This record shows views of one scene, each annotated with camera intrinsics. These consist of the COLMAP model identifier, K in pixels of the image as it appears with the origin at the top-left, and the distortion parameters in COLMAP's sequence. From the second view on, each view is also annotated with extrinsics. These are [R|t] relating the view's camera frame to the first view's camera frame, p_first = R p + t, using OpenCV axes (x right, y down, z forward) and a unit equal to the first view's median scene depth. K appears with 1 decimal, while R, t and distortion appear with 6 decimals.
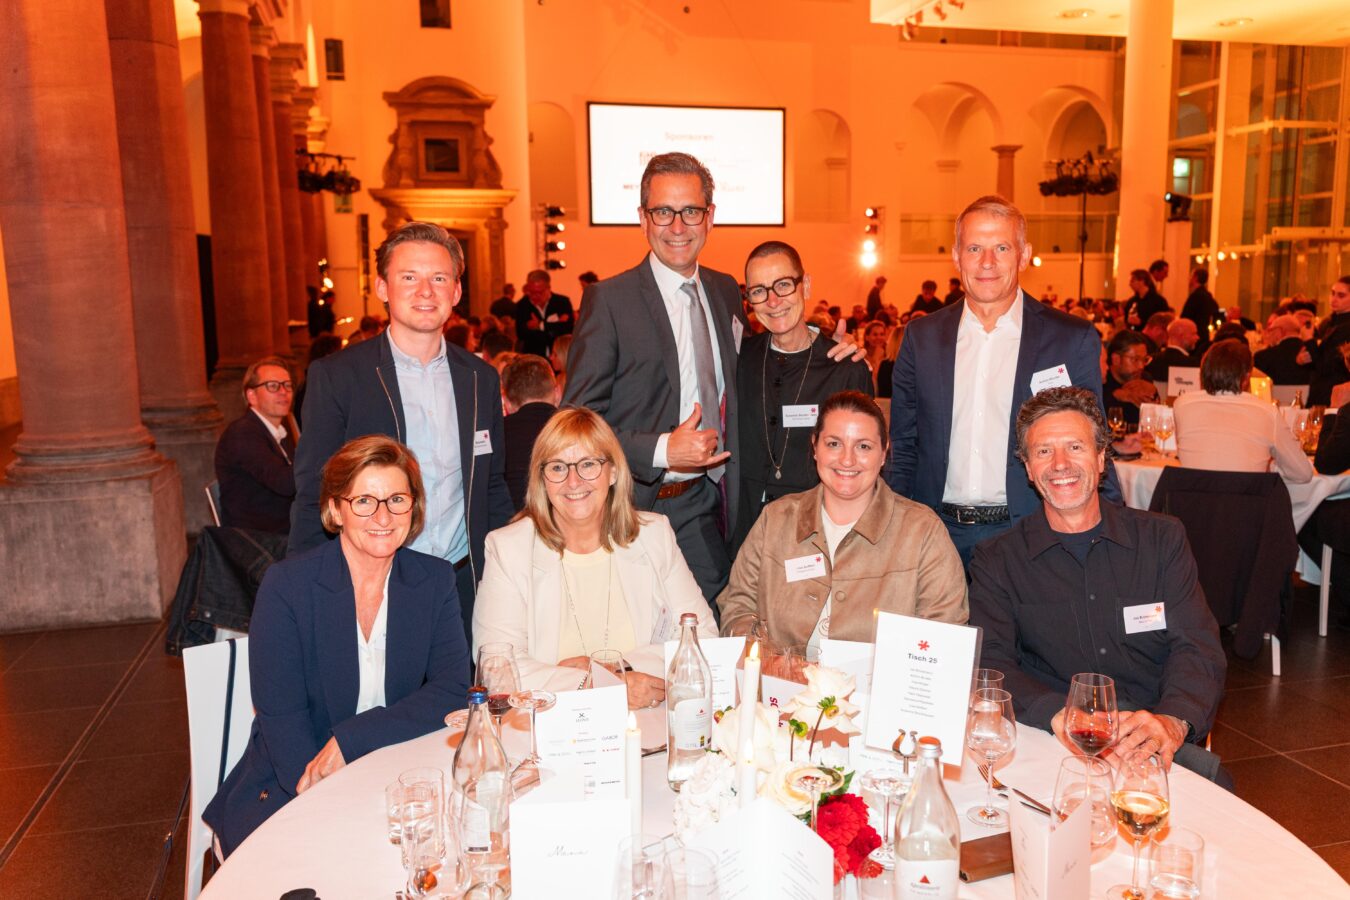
lens RADIAL K [[1064.9, 0, 679.3], [0, 1064.9, 453.7], [0, 0, 1]] dist [0.000728, 0.003253]
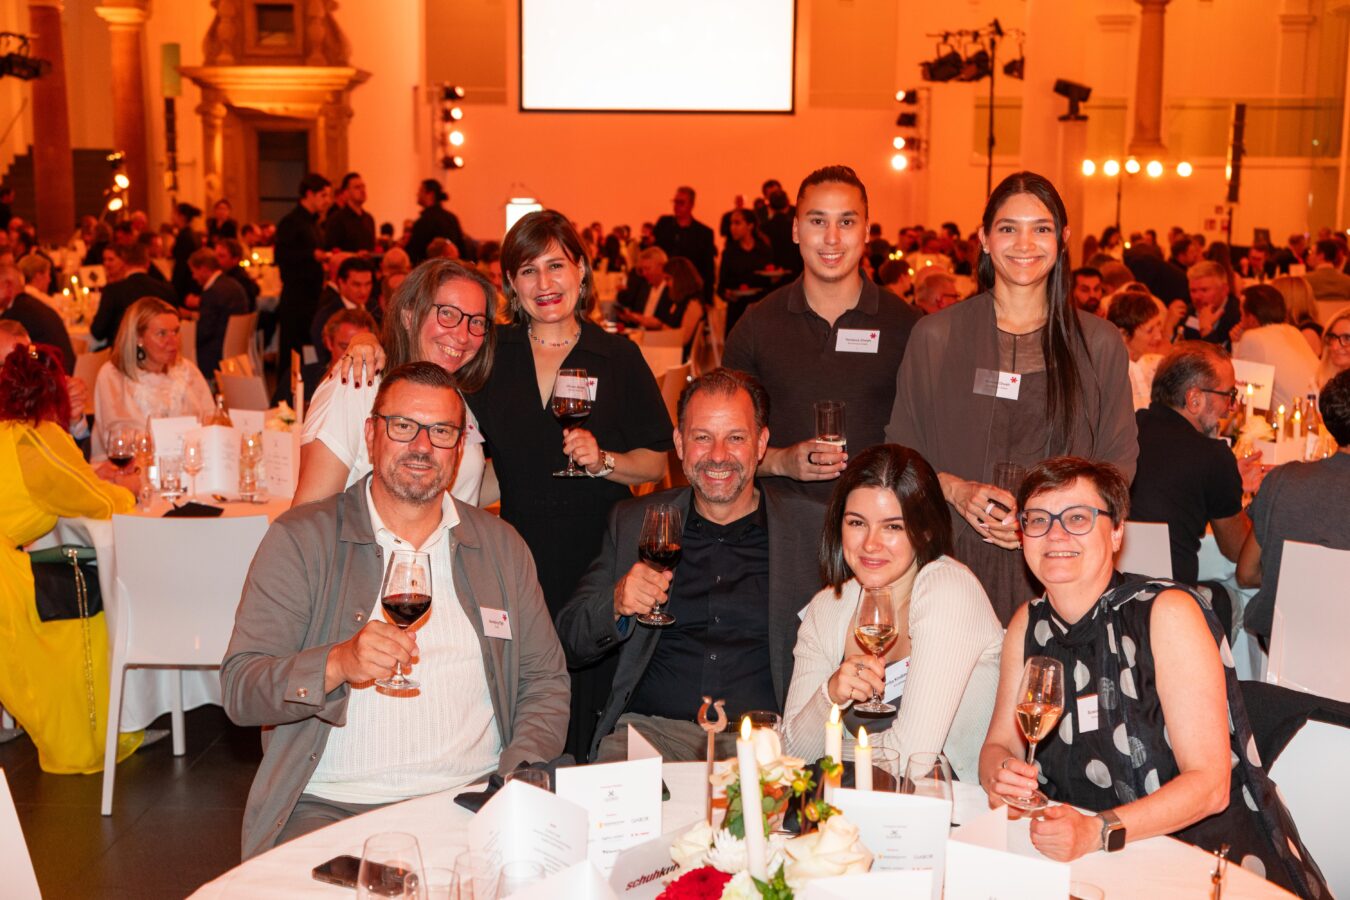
lens RADIAL K [[1615.7, 0, 675.0], [0, 1615.7, 450.0], [0, 0, 1]] dist [-0.009660, 0.059195]
pose [[0.956312, 0.068263, -0.284266, 0.431088], [-0.066372, 0.997662, 0.016291, -0.001272], [0.284713, 0.003288, 0.958607, -0.074580]]
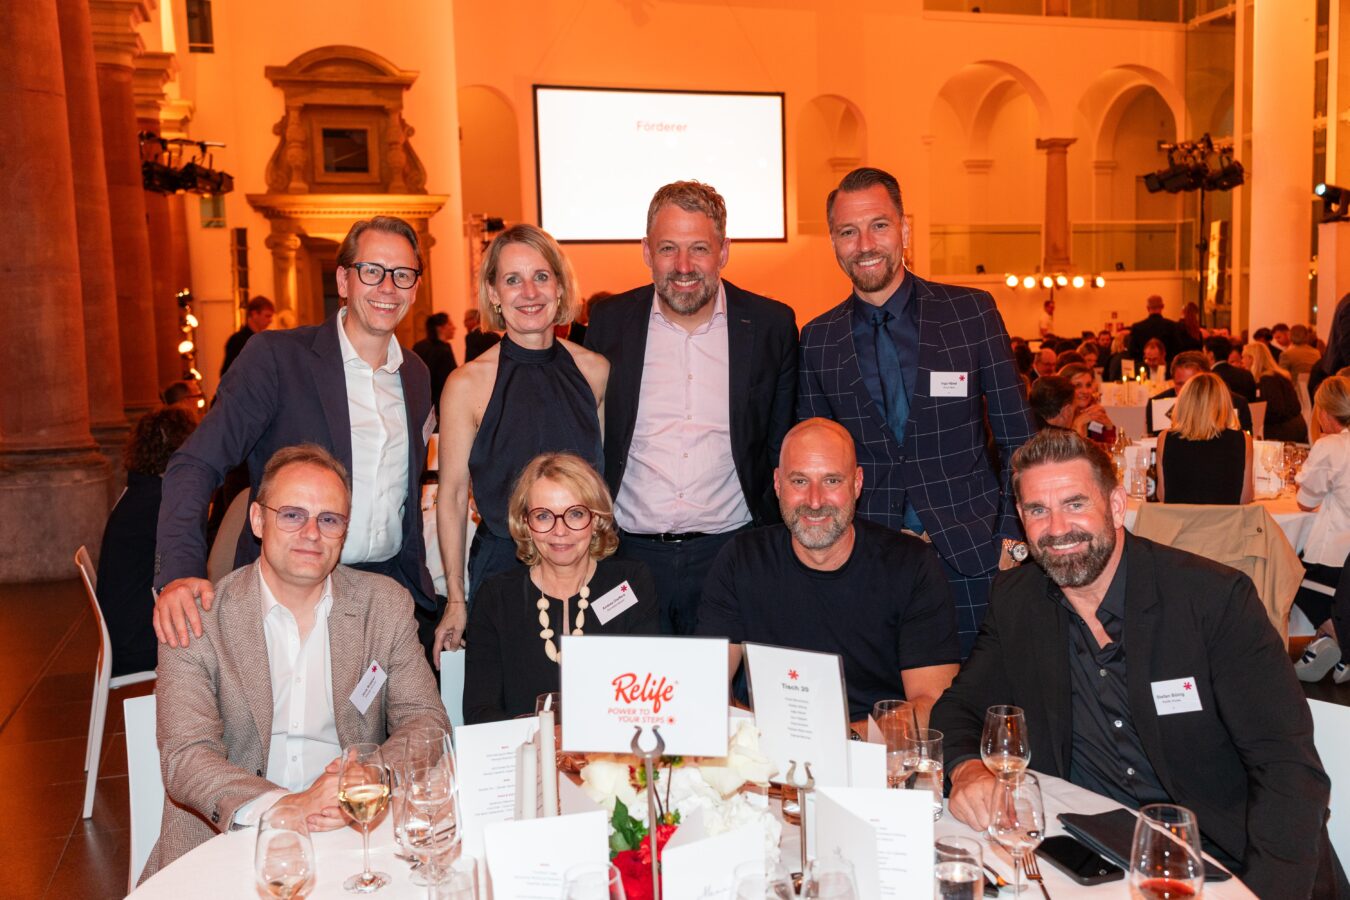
lens RADIAL K [[1239.8, 0, 684.1], [0, 1239.8, 456.9], [0, 0, 1]] dist [0.007589, 0.000809]
pose [[0.998538, -0.020342, 0.050083, -0.032154], [0.022698, 0.998640, -0.046930, -0.017021], [-0.049060, 0.047999, 0.997642, 0.122580]]
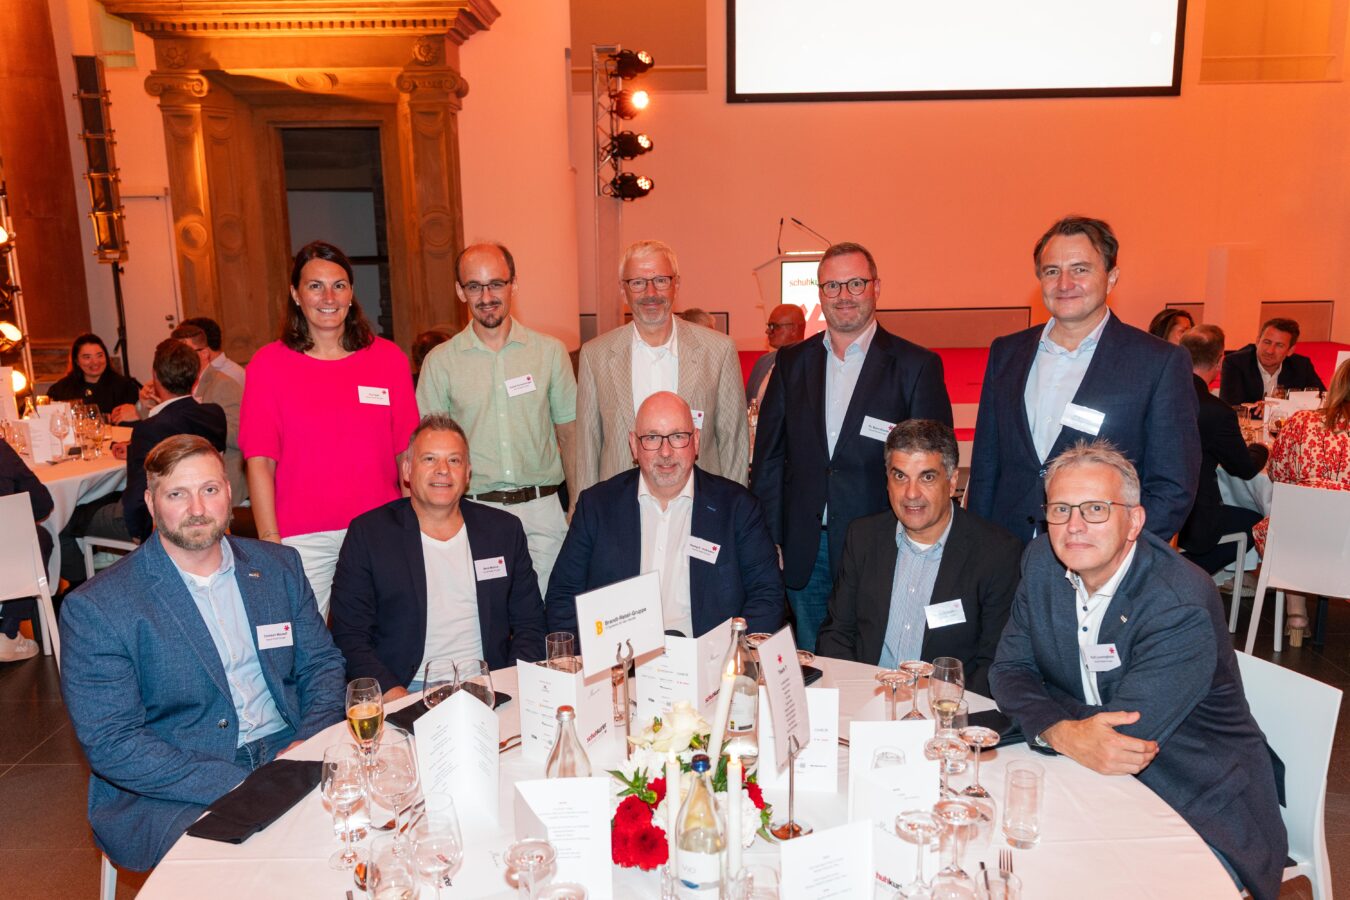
lens RADIAL K [[1064.9, 0, 679.3], [0, 1064.9, 453.7], [0, 0, 1]] dist [0.000728, 0.003253]
pose [[0.966948, 0.053643, -0.249267, 0.022234], [-0.037860, 0.996988, 0.067689, -0.109765], [0.252147, -0.056015, 0.966066, 0.644084]]
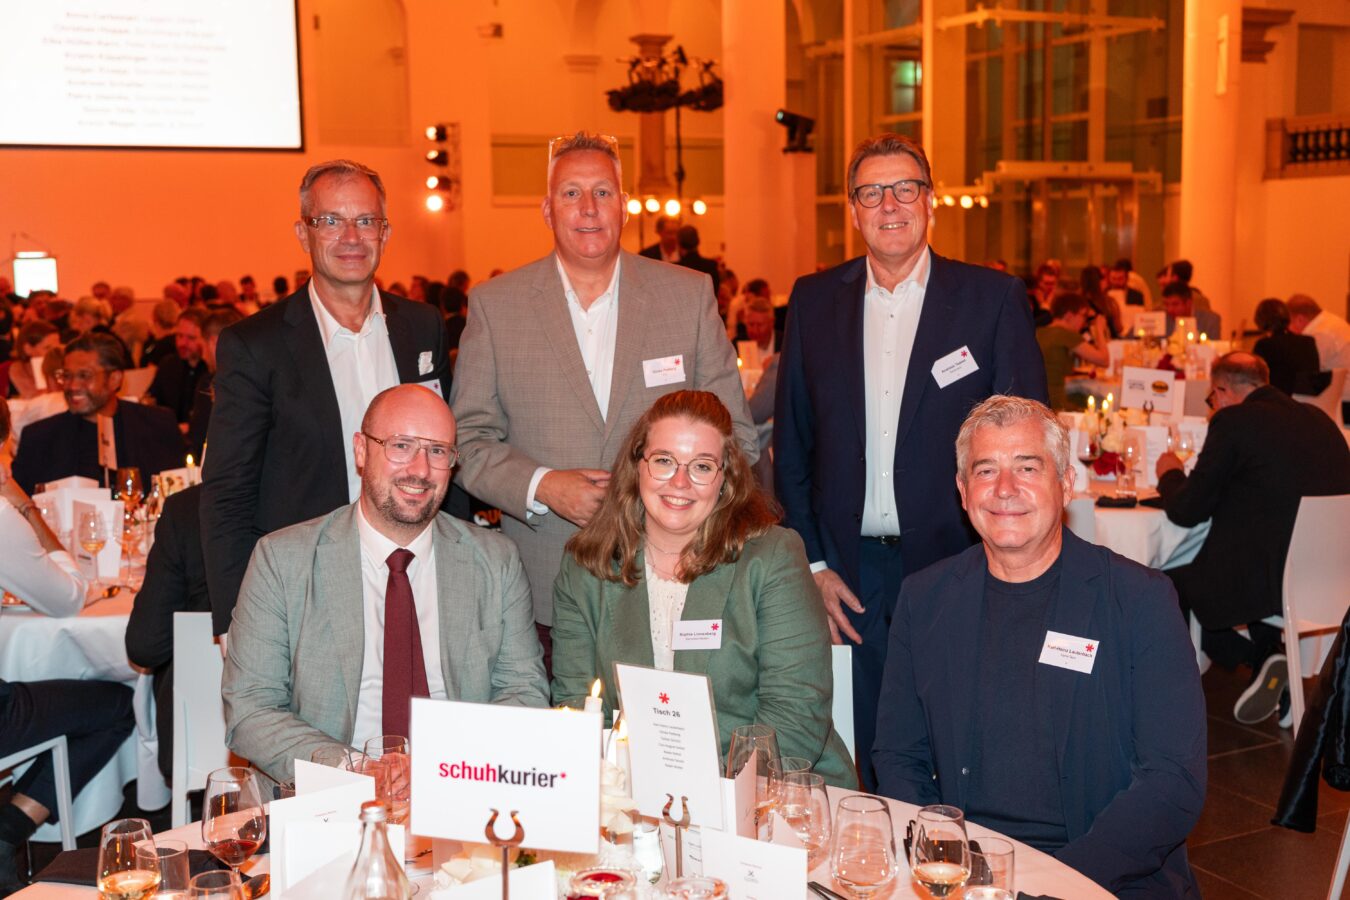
lens RADIAL K [[1615.7, 0, 675.0], [0, 1615.7, 450.0], [0, 0, 1]] dist [-0.009660, 0.059195]
pose [[0.979427, -0.025009, 0.200241, 0.147769], [0.030245, 0.999275, -0.023131, -0.006667], [-0.199517, 0.028711, 0.979474, 0.014864]]
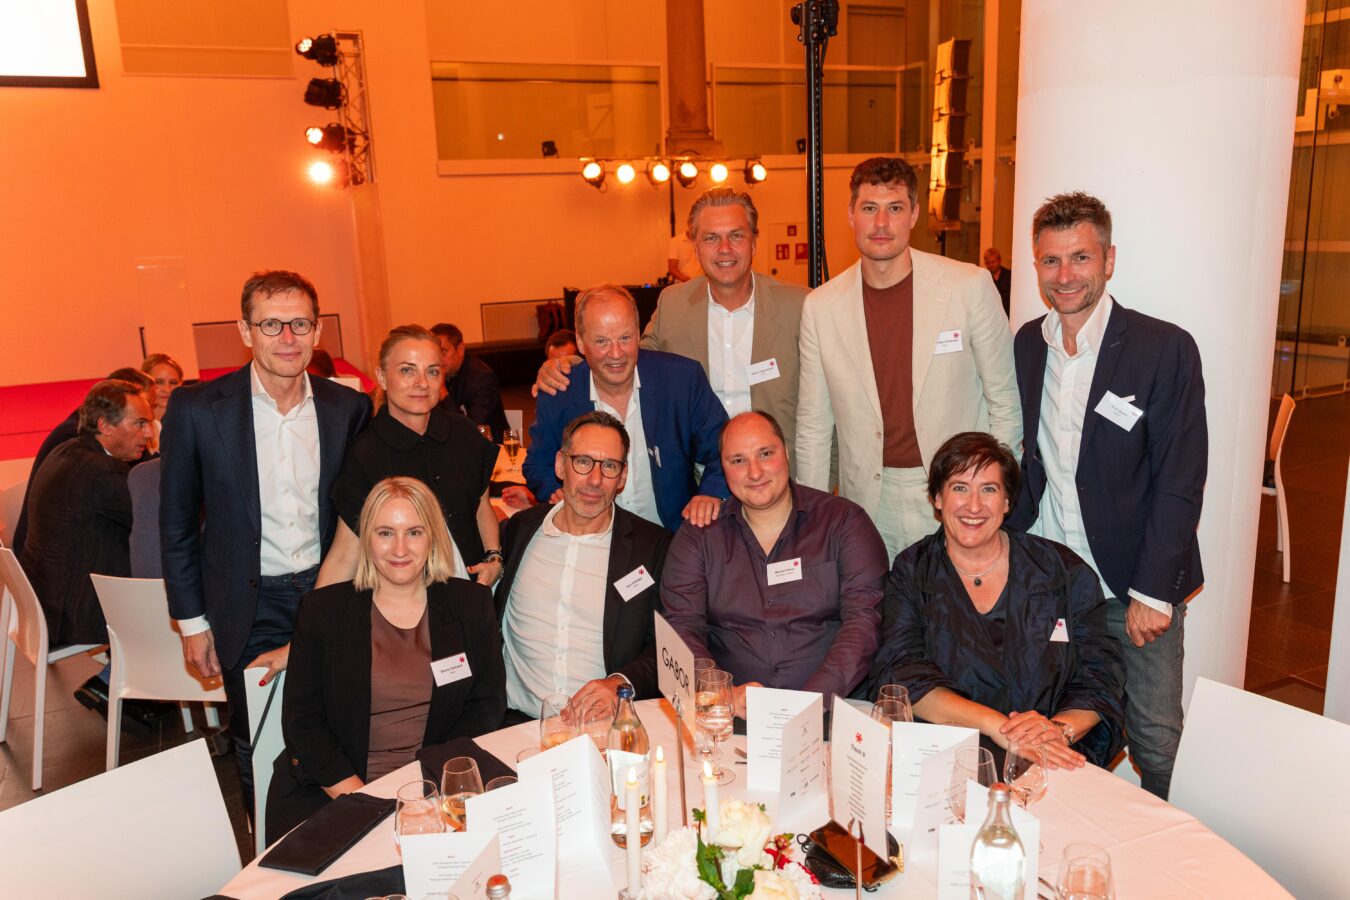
lens RADIAL K [[1064.9, 0, 679.3], [0, 1064.9, 453.7], [0, 0, 1]] dist [0.000728, 0.003253]
pose [[0.982946, -0.060217, 0.173755, 0.284422], [0.047359, 0.995888, 0.077226, -0.128890], [-0.177691, -0.067680, 0.981756, 0.727362]]
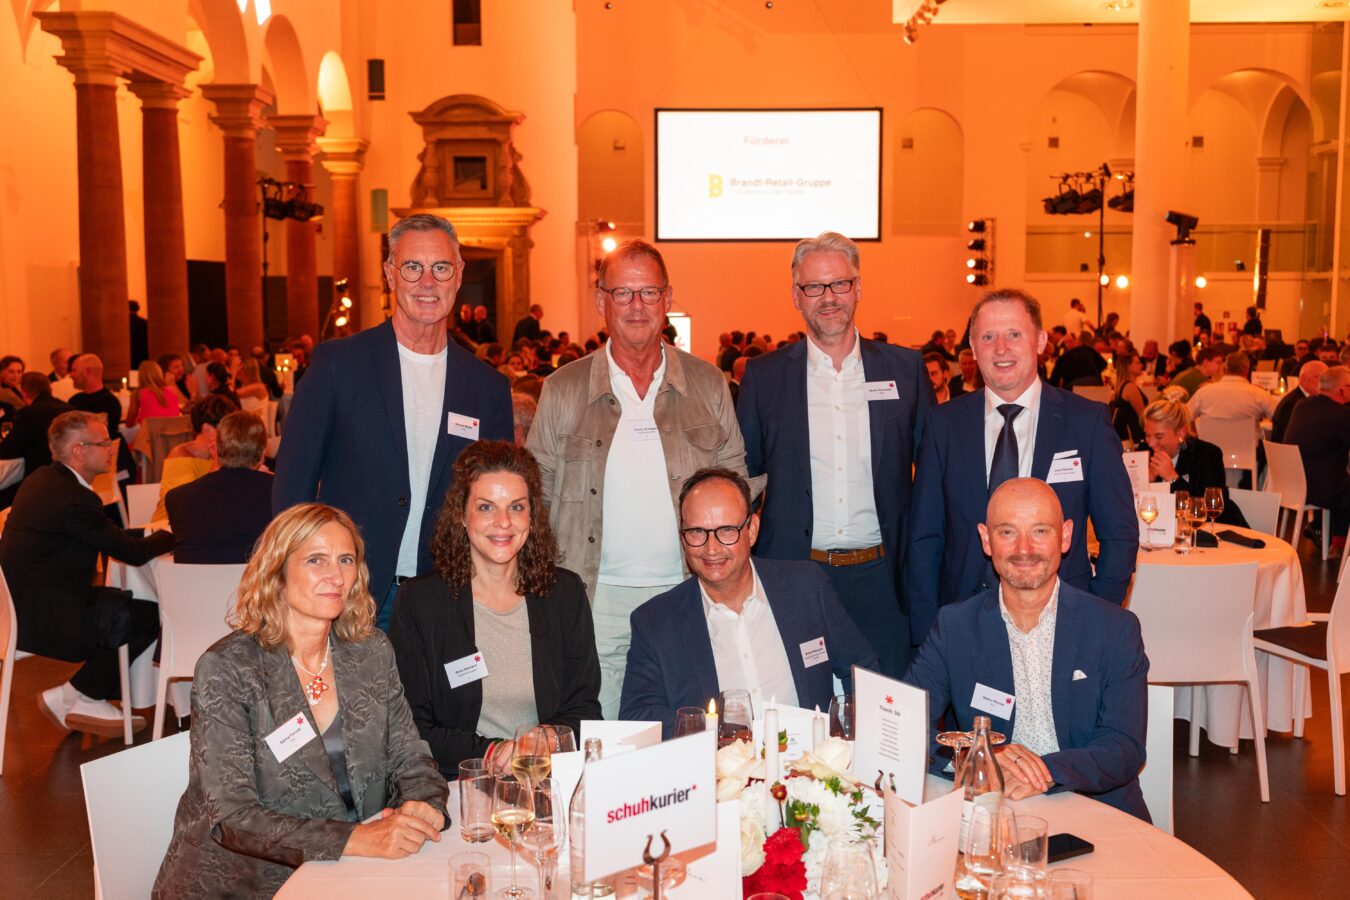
lens RADIAL K [[1344.5, 0, 678.7], [0, 1344.5, 451.3], [0, 0, 1]] dist [-0.000937, -0.006809]
pose [[0.963312, 0.039782, -0.265418, 0.298454], [-0.050913, 0.998083, -0.035185, 0.007739], [0.263509, 0.047407, 0.963491, -0.123348]]
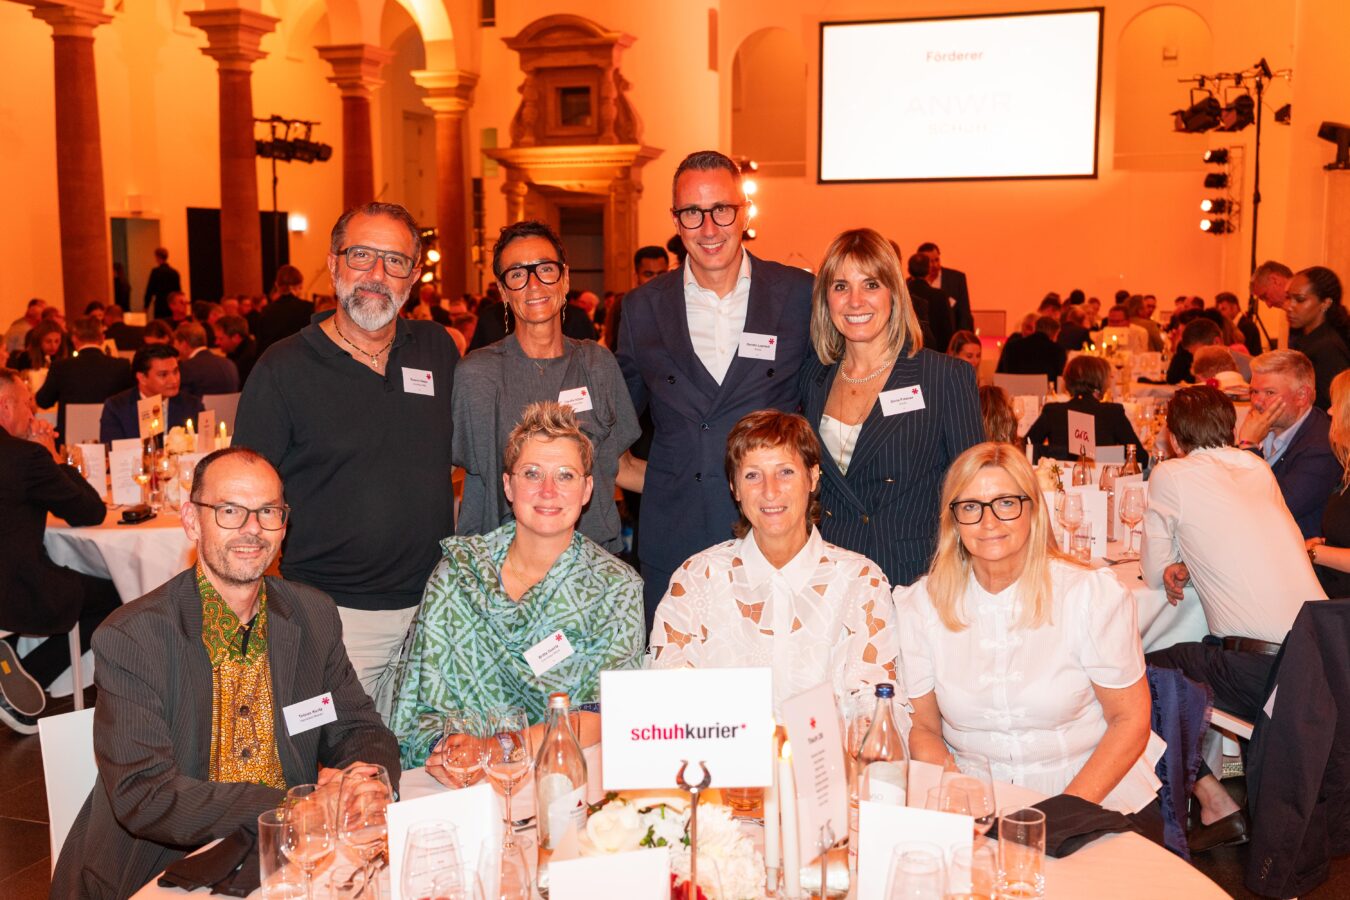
lens RADIAL K [[1432.3, 0, 686.5], [0, 1432.3, 453.7], [0, 0, 1]] dist [0.010069, 0.001508]
pose [[0.836607, 0.084663, -0.541221, 0.492004], [-0.093143, 0.995583, 0.011759, -0.027338], [0.539826, 0.040573, 0.840798, 0.103369]]
